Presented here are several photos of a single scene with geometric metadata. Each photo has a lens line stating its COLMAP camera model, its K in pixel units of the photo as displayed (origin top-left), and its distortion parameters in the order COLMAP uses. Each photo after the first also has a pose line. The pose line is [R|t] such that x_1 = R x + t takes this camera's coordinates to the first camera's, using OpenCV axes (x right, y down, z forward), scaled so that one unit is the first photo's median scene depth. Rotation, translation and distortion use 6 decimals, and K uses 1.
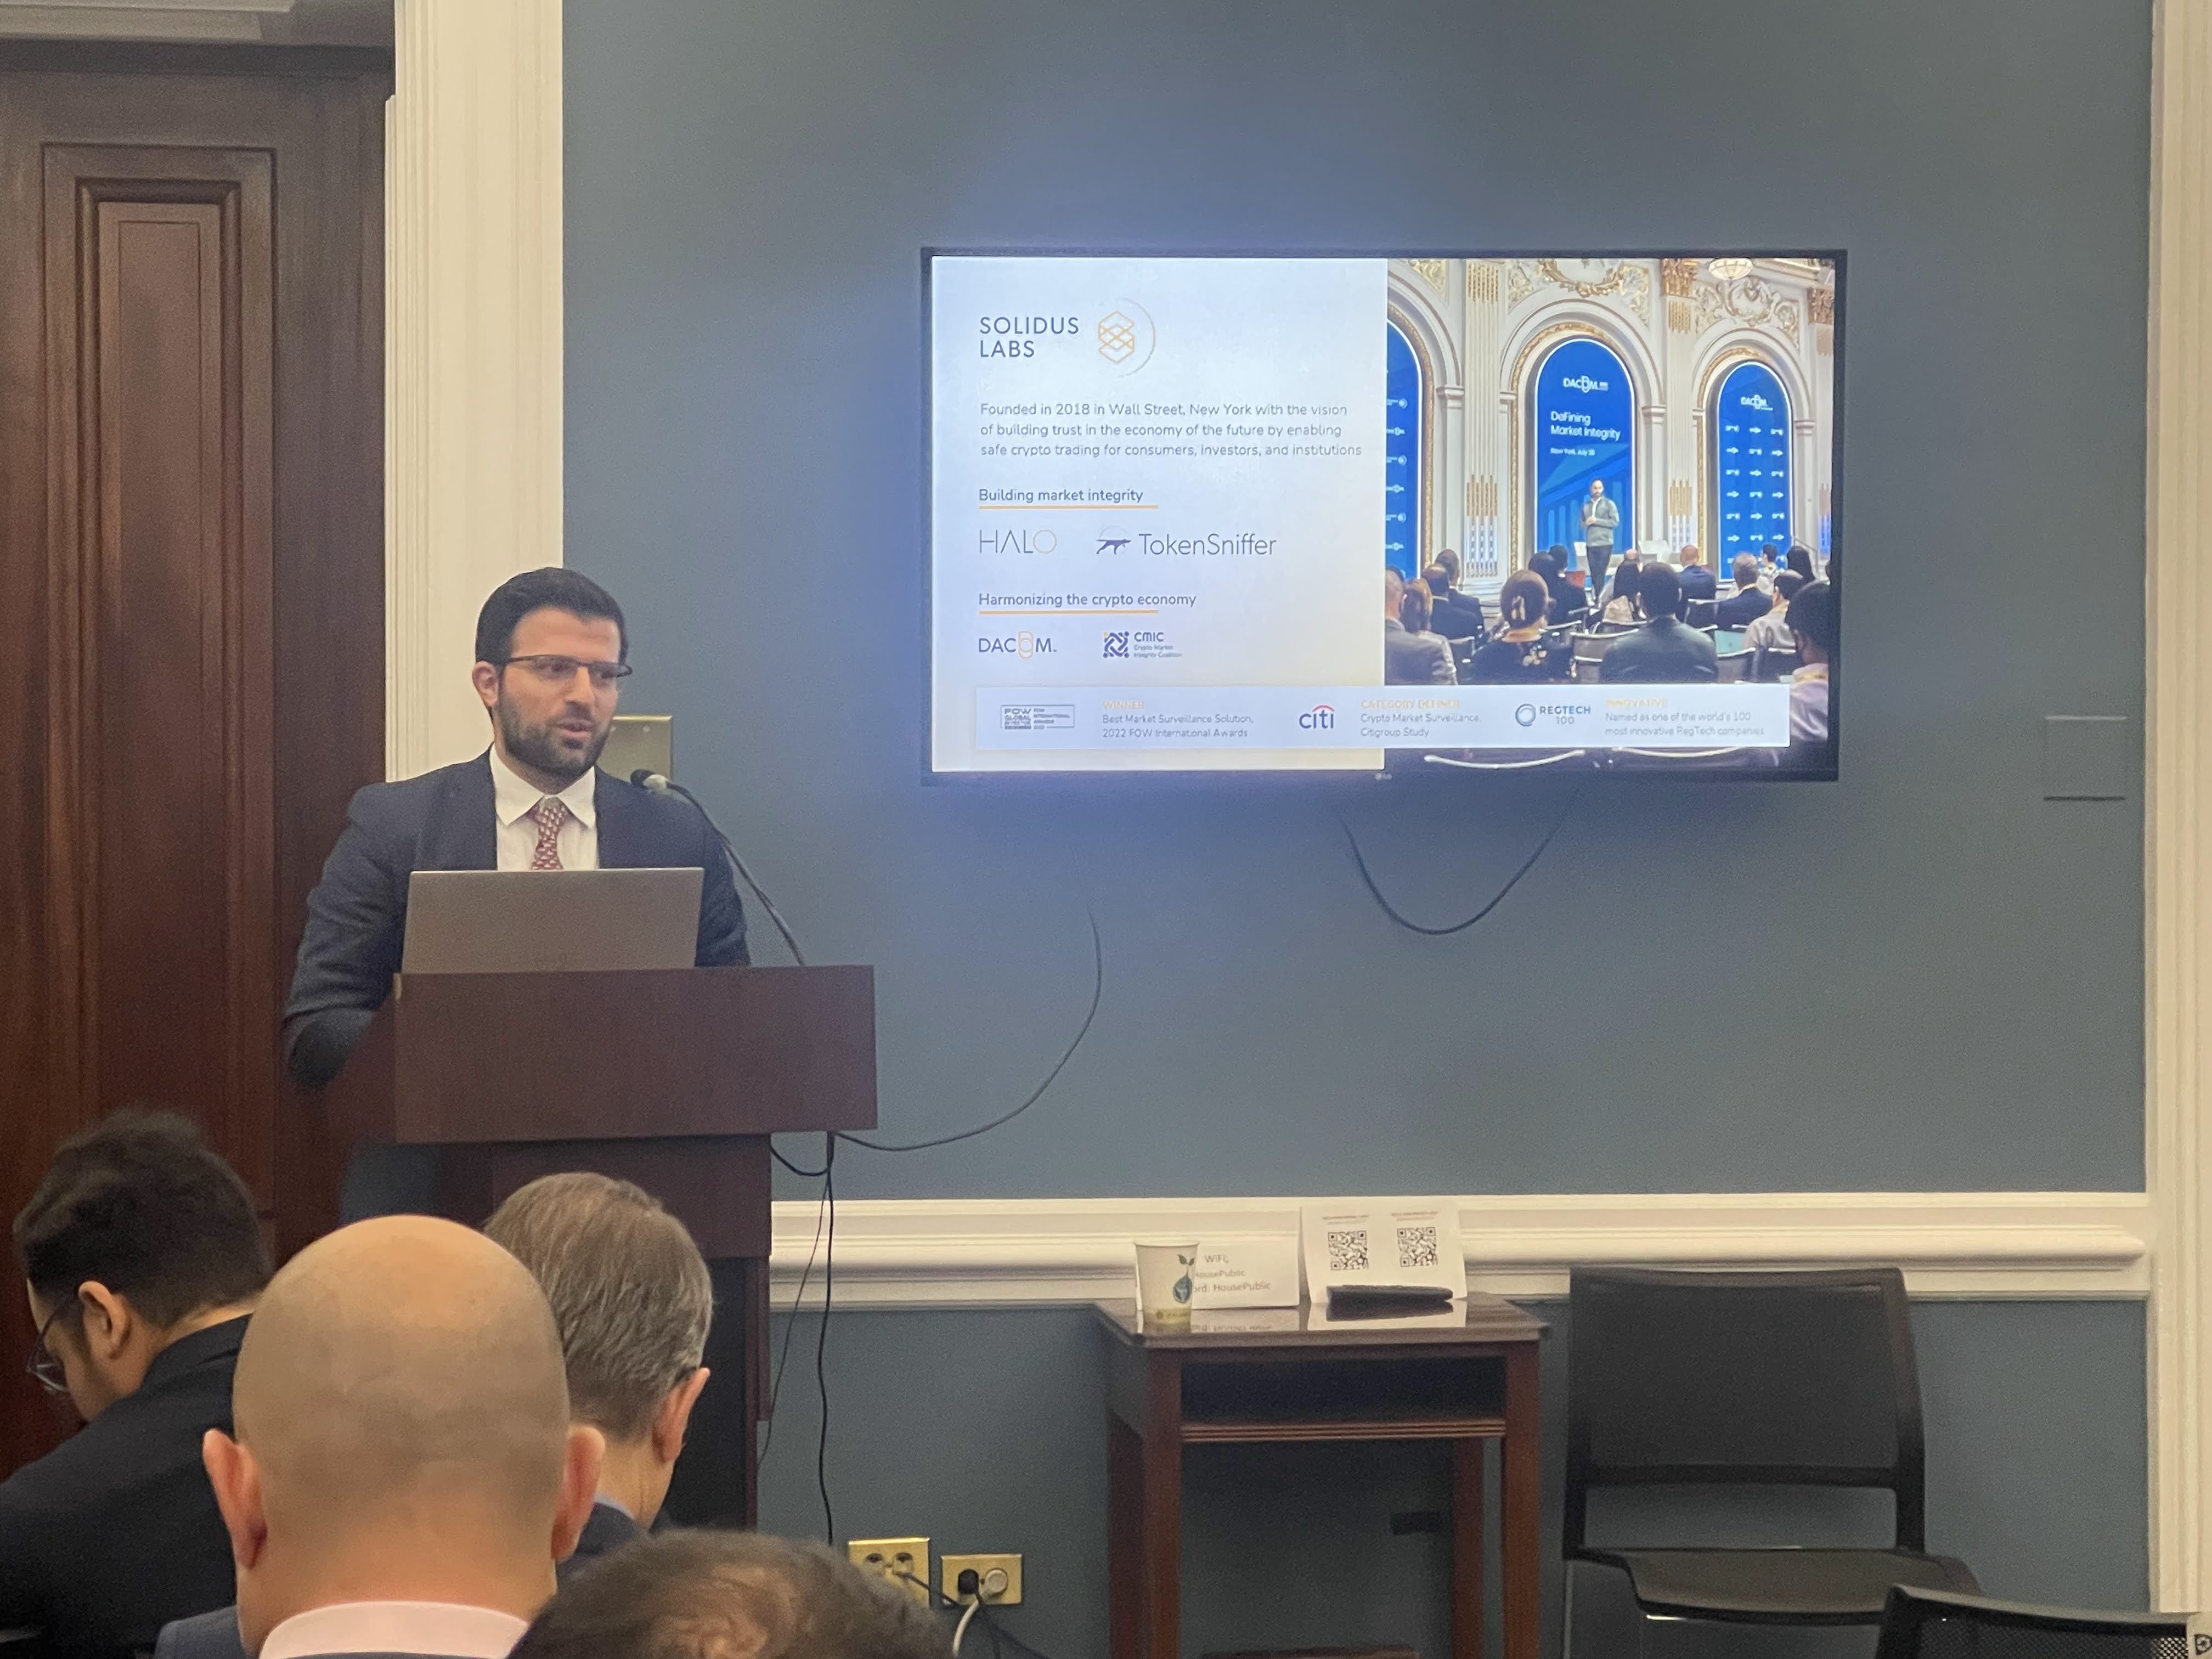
lens RADIAL K [[5470.6, 0, 1106.0], [0, 5470.6, 829.5], [0, 0, 1]] dist [0.091069, 2.073929]
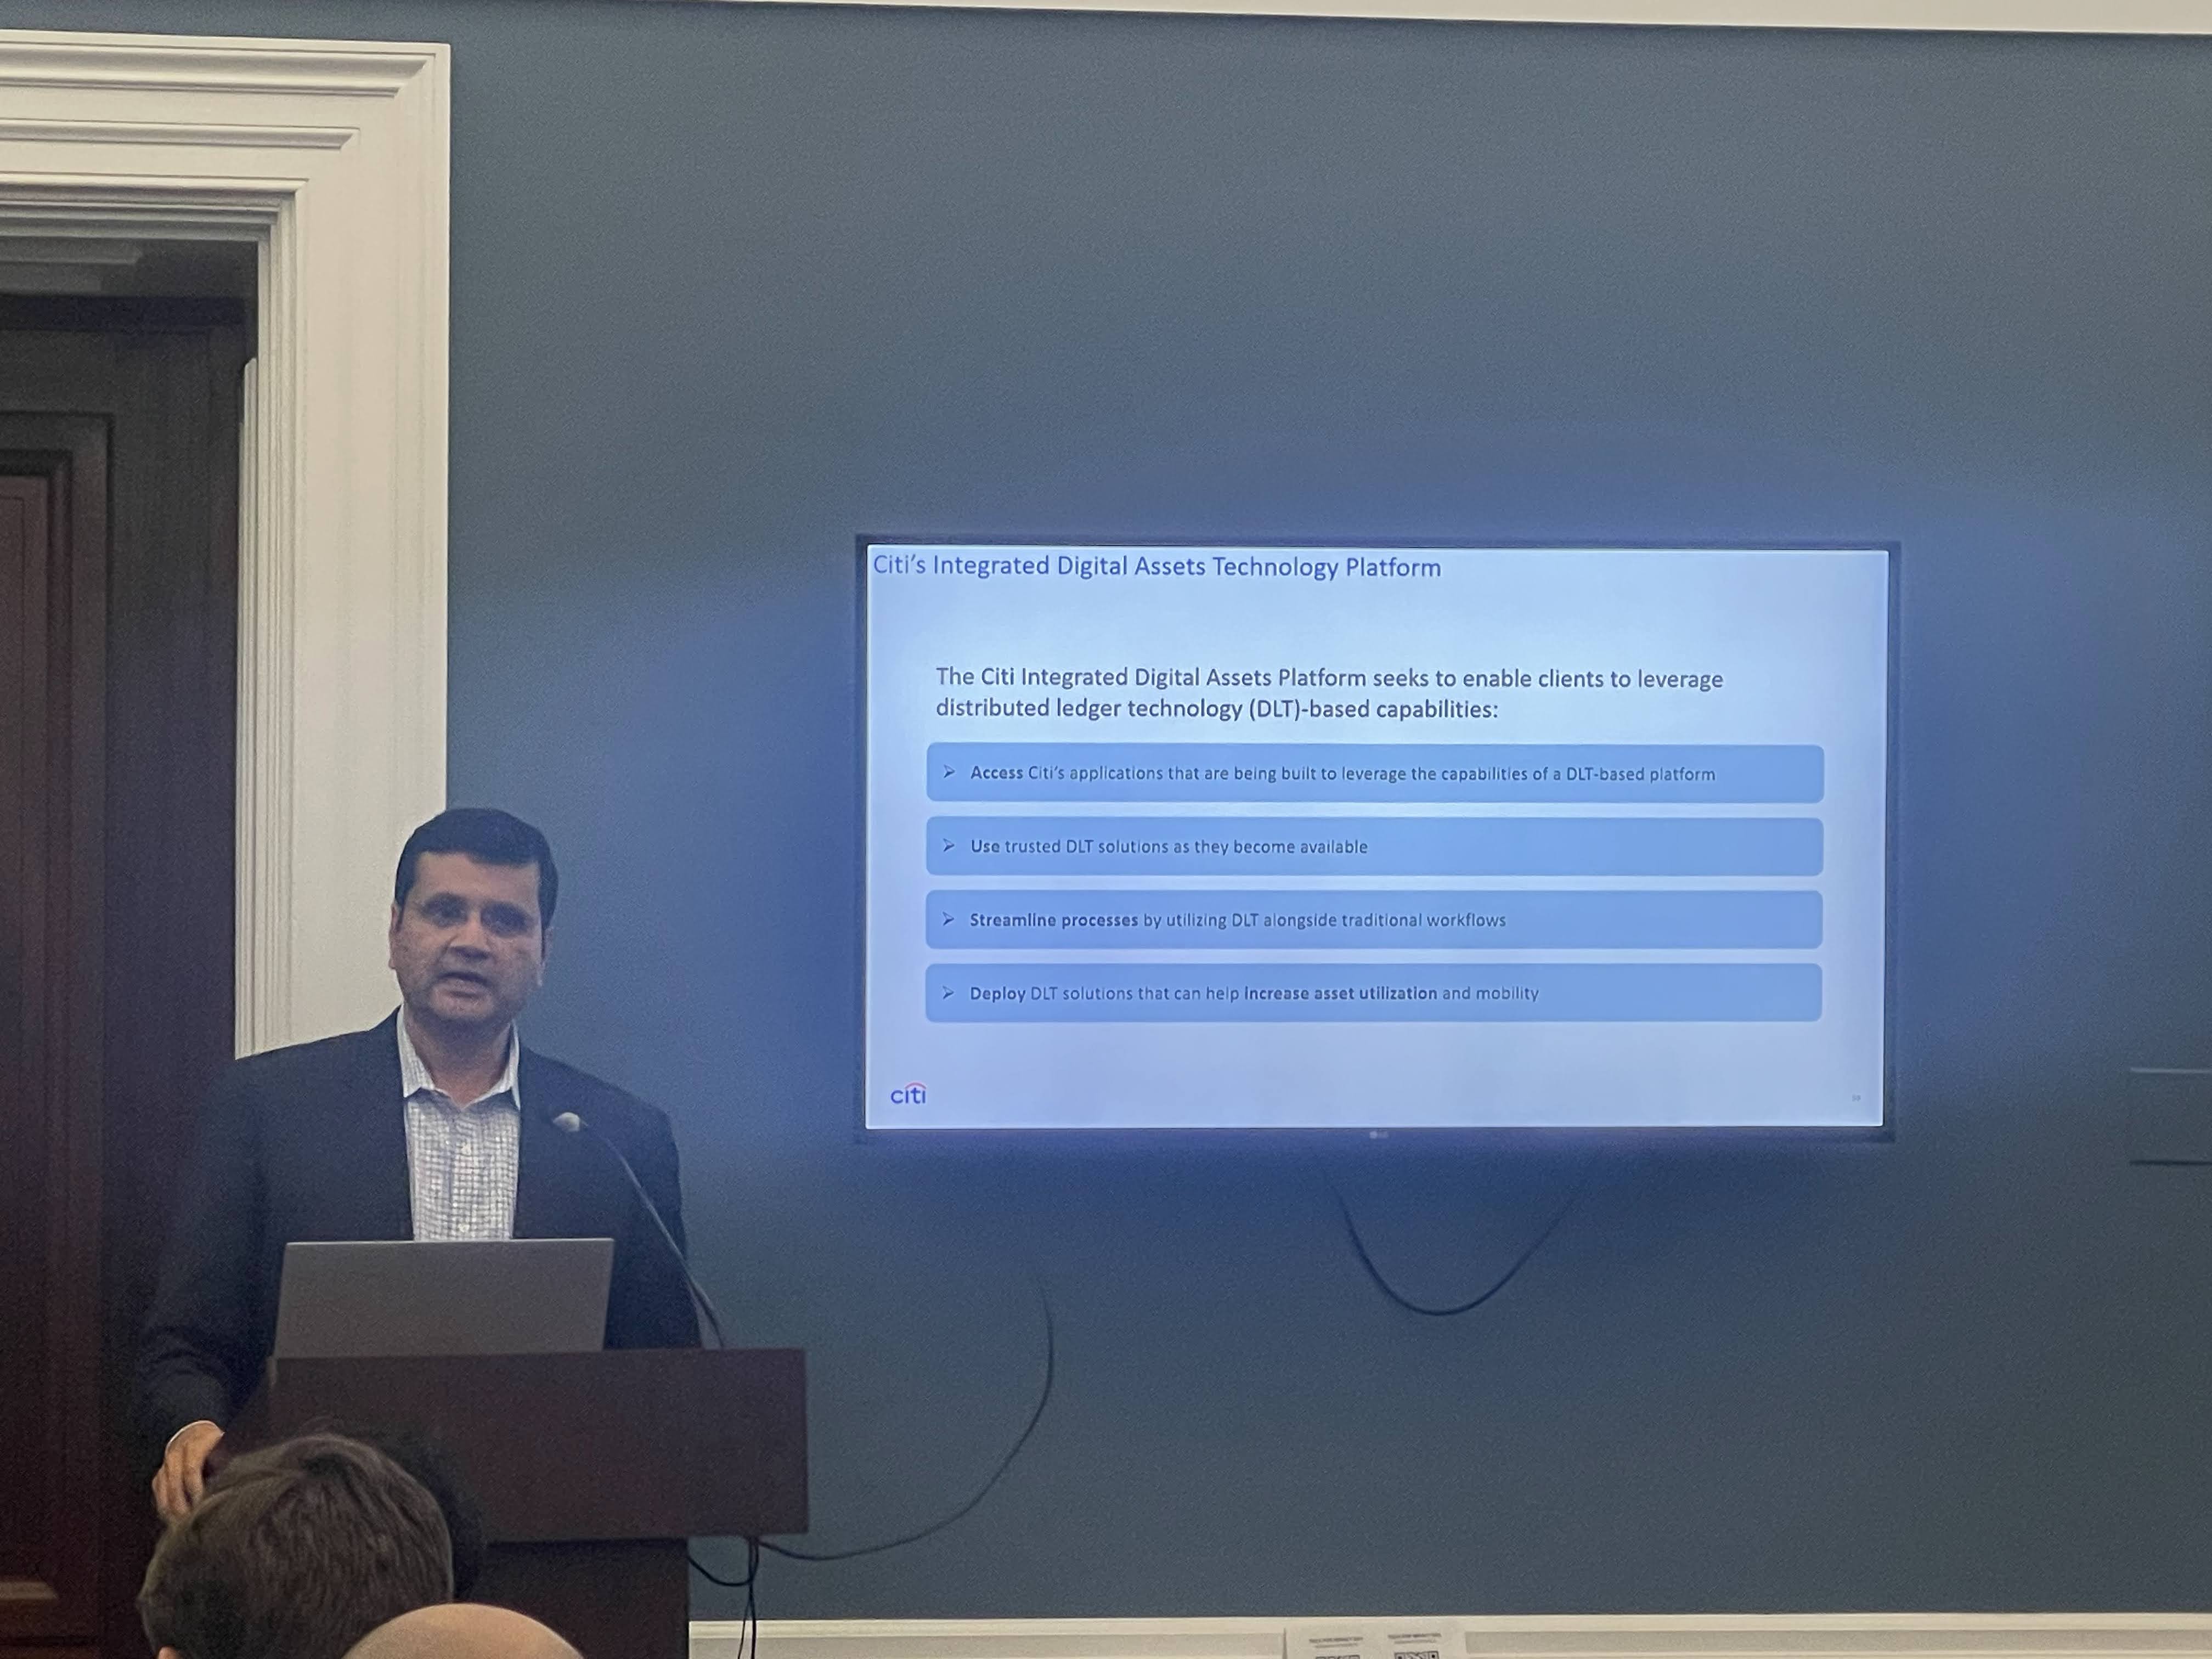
lens RADIAL K [[7000.2, 0, 1109.3], [0, 7000.2, 897.8], [0, 0, 1]] dist [0.147890, 2.545023]
pose [[0.999904, 0.002794, 0.013606, -0.008015], [-0.002241, 0.999178, -0.040475, -0.002179], [-0.013707, 0.040441, 0.999088, -0.122629]]
